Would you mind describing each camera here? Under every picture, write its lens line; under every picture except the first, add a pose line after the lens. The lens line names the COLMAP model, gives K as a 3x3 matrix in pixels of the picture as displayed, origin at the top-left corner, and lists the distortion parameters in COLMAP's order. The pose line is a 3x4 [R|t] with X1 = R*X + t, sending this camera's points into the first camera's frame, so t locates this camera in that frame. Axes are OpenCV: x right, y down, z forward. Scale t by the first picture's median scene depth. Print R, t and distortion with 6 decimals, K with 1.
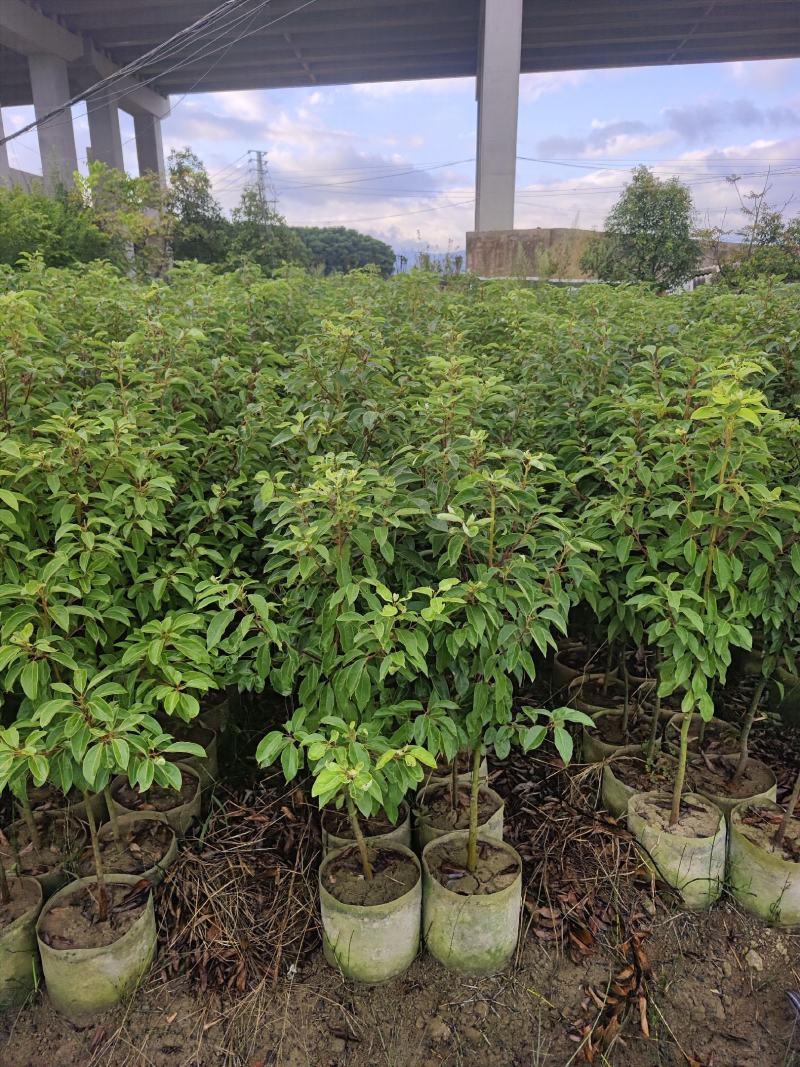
lens RADIAL K [[714.9, 0, 401.0], [0, 714.9, 521.0], [0, 0, 1]] dist [0.030964, -0.037688]
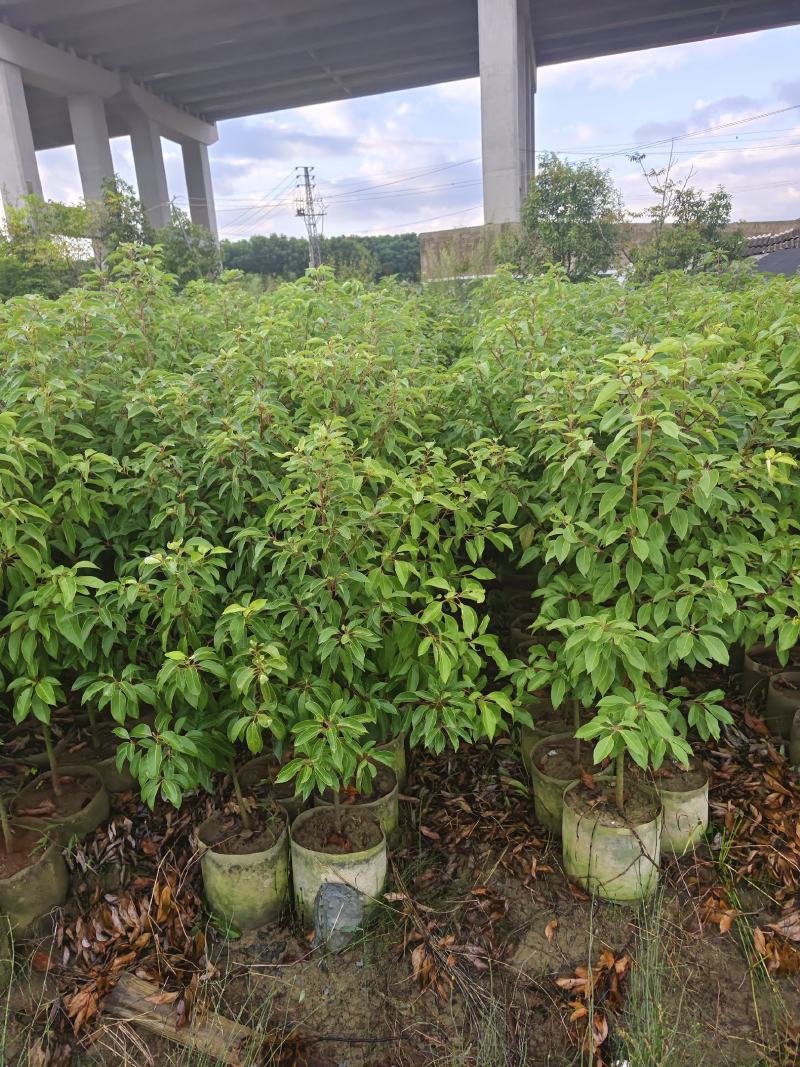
lens RADIAL K [[707.4, 0, 393.9], [0, 707.4, 511.7], [0, 0, 1]] dist [0.045258, -0.039377]
pose [[0.988683, -0.015963, -0.149170, 0.111567], [0.013897, 0.999793, -0.014883, -0.002966], [0.149376, 0.012641, 0.988700, 0.017641]]
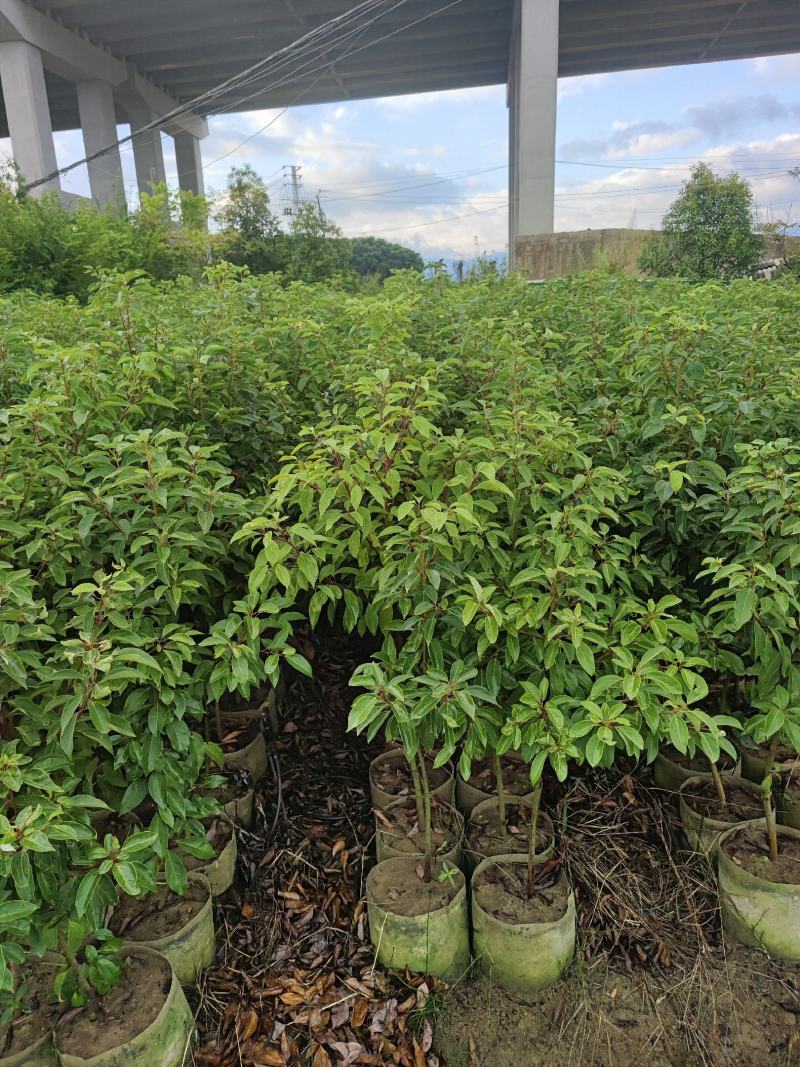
lens RADIAL K [[713.2, 0, 398.1], [0, 713.2, 509.4], [0, 0, 1]] dist [0.035385, -0.038711]
pose [[0.998794, -0.020639, -0.044551, -0.020604], [0.019606, 0.999532, -0.023497, 0.000735], [0.045015, 0.022595, 0.998731, -0.001894]]
